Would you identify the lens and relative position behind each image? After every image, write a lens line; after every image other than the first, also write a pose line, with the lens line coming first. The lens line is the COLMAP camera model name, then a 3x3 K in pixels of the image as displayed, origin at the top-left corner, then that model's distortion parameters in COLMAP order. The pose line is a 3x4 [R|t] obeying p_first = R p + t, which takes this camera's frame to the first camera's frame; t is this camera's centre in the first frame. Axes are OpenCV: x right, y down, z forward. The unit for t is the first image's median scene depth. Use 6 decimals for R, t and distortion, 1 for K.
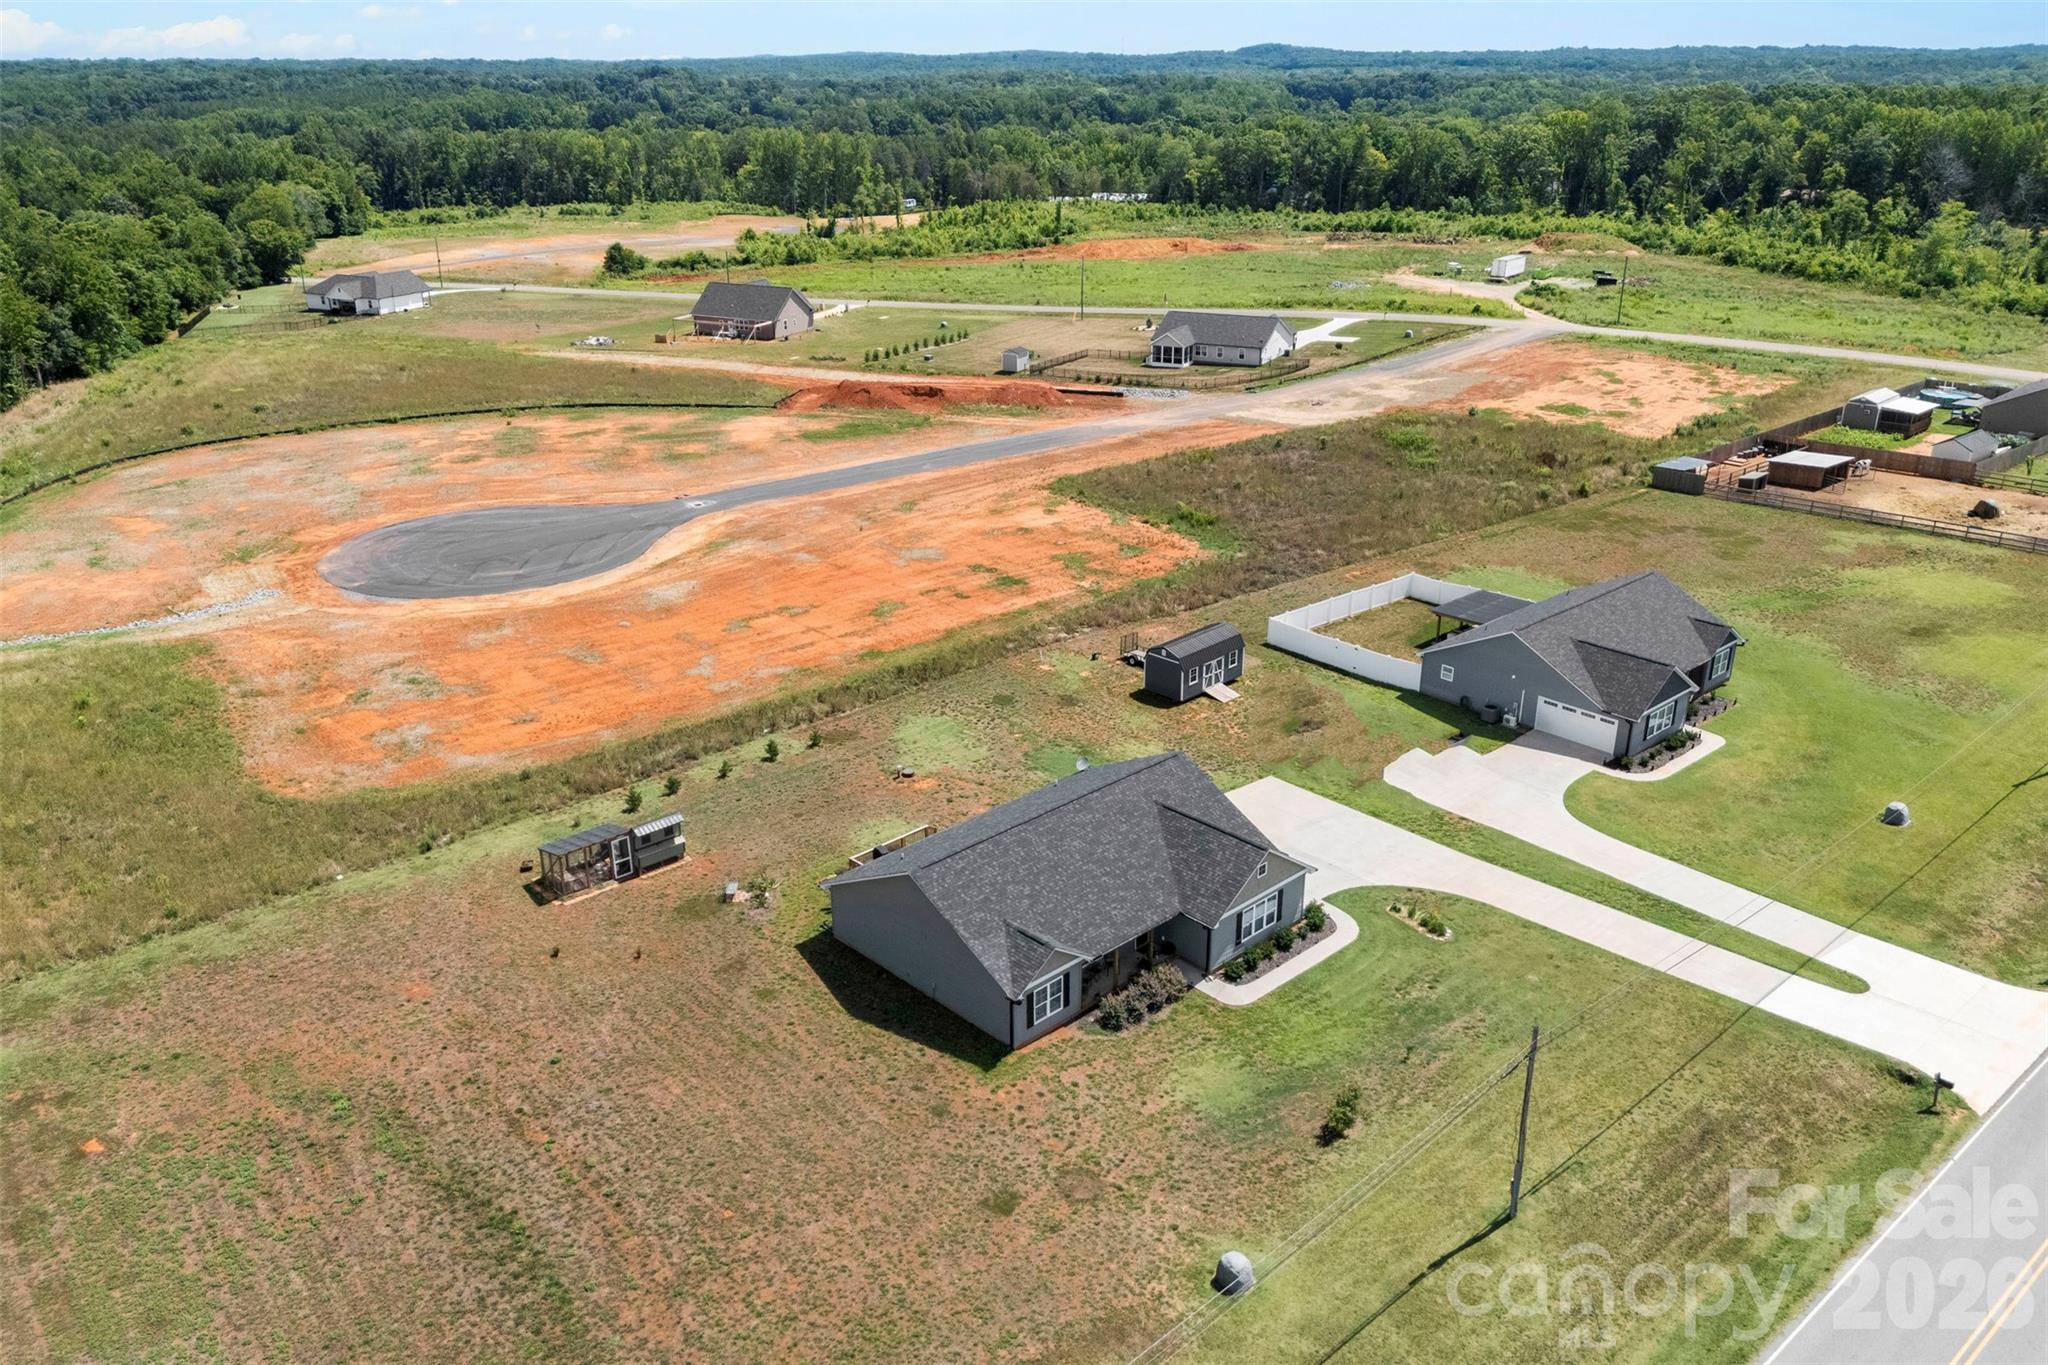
lens RADIAL K [[1519.7, 0, 1022.1], [0, 1519.7, 692.1], [0, 0, 1]] dist [0.081102, -0.082195]
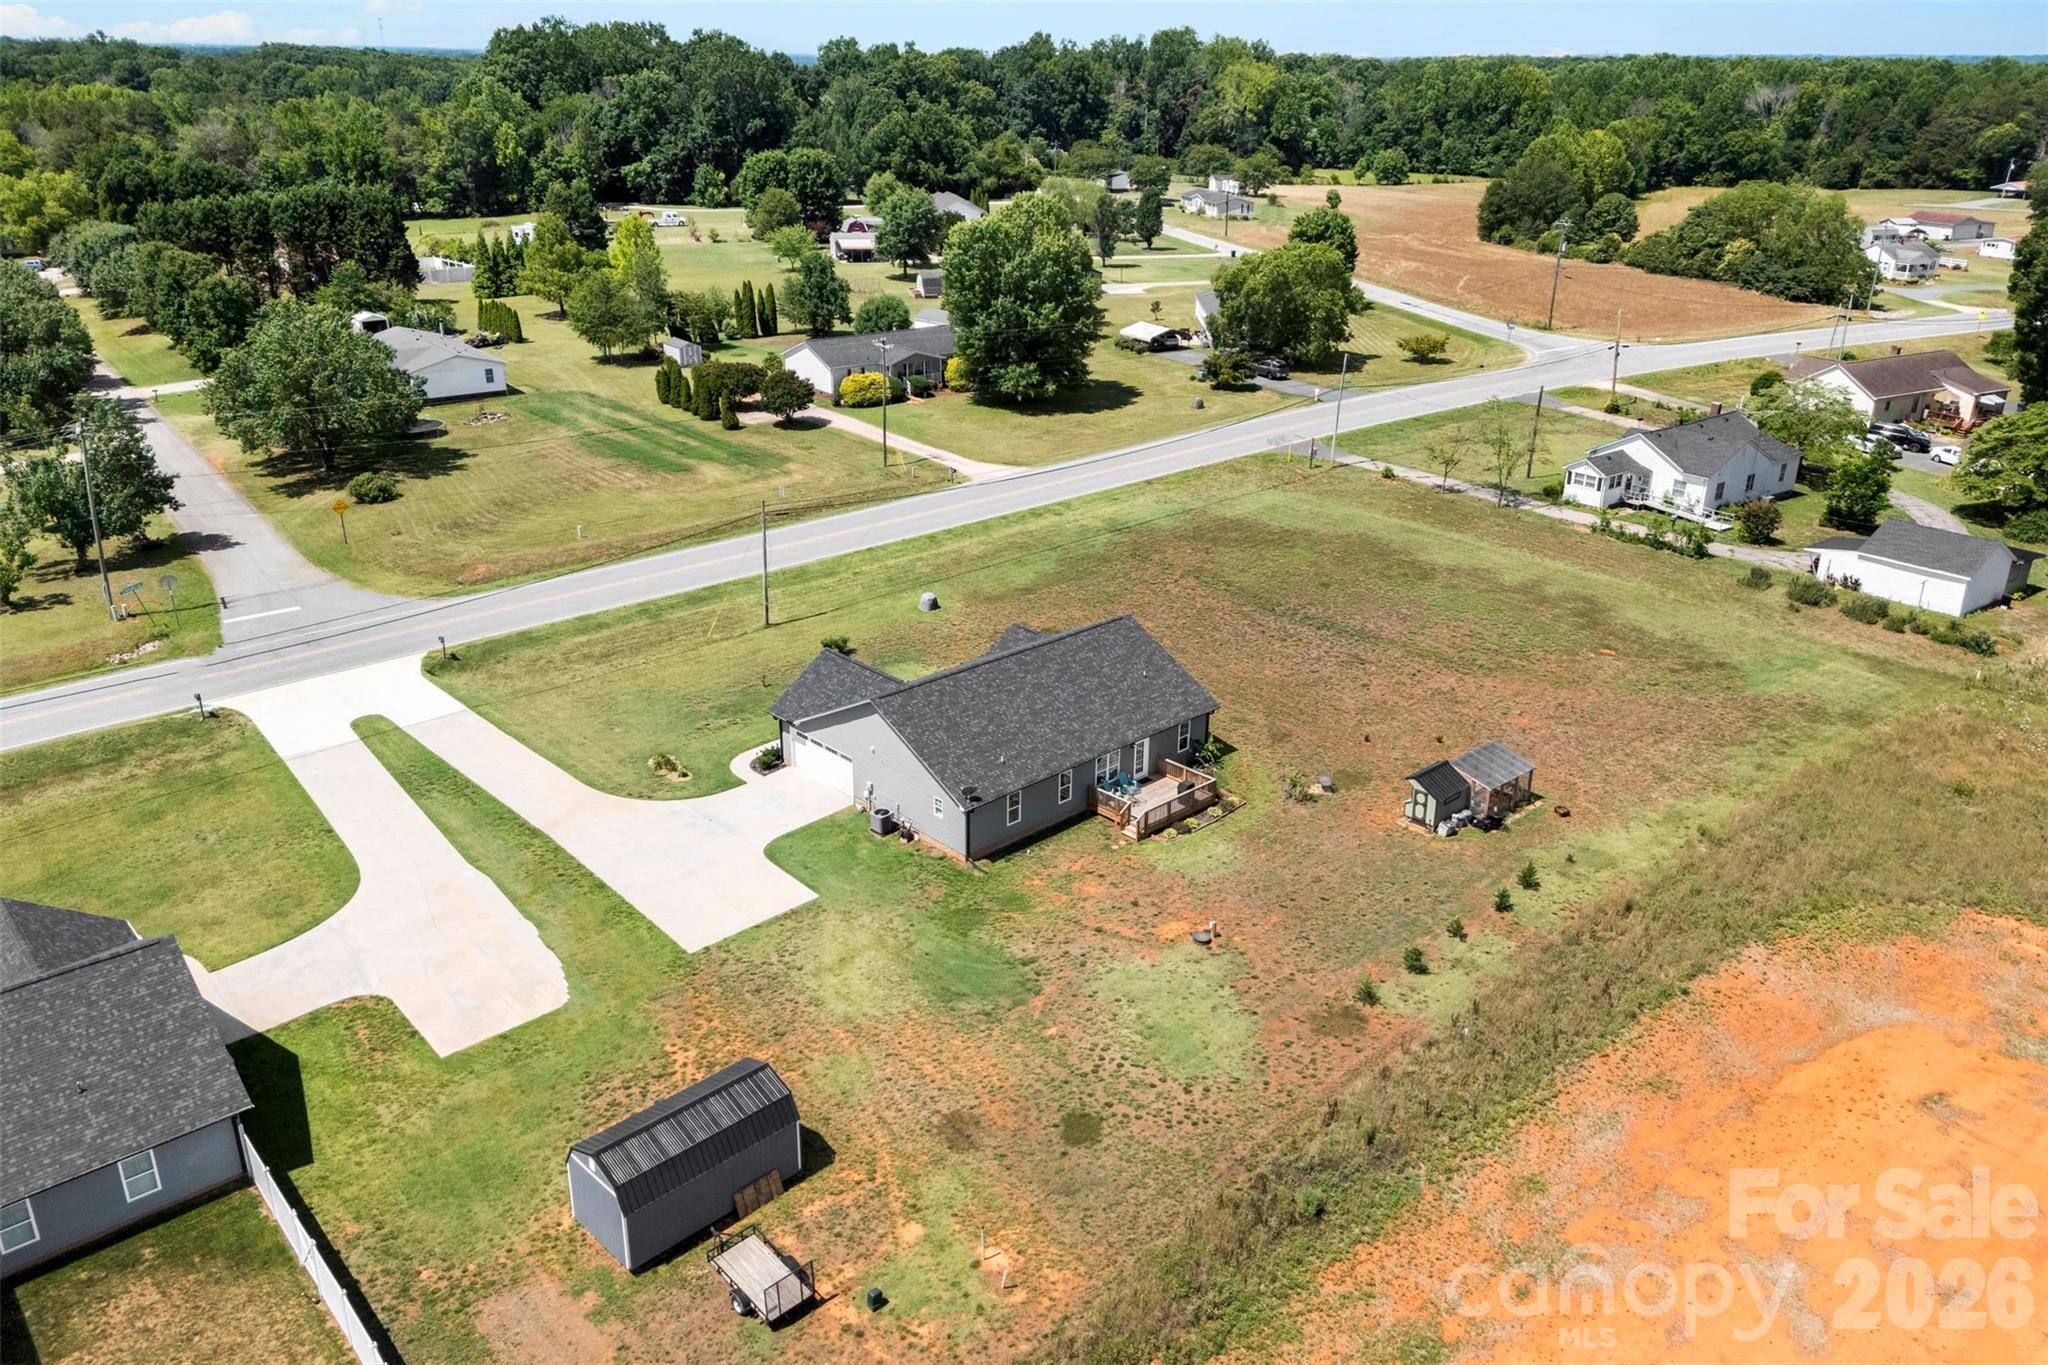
lens RADIAL K [[1519.7, 0, 1022.1], [0, 1519.7, 692.1], [0, 0, 1]] dist [0.081102, -0.082195]
pose [[-0.999996, -0.002314, 0.001833, 0.006709], [-0.000336, 0.706078, 0.708134, -0.412976], [-0.002933, 0.708130, -0.706076, 1.095893]]
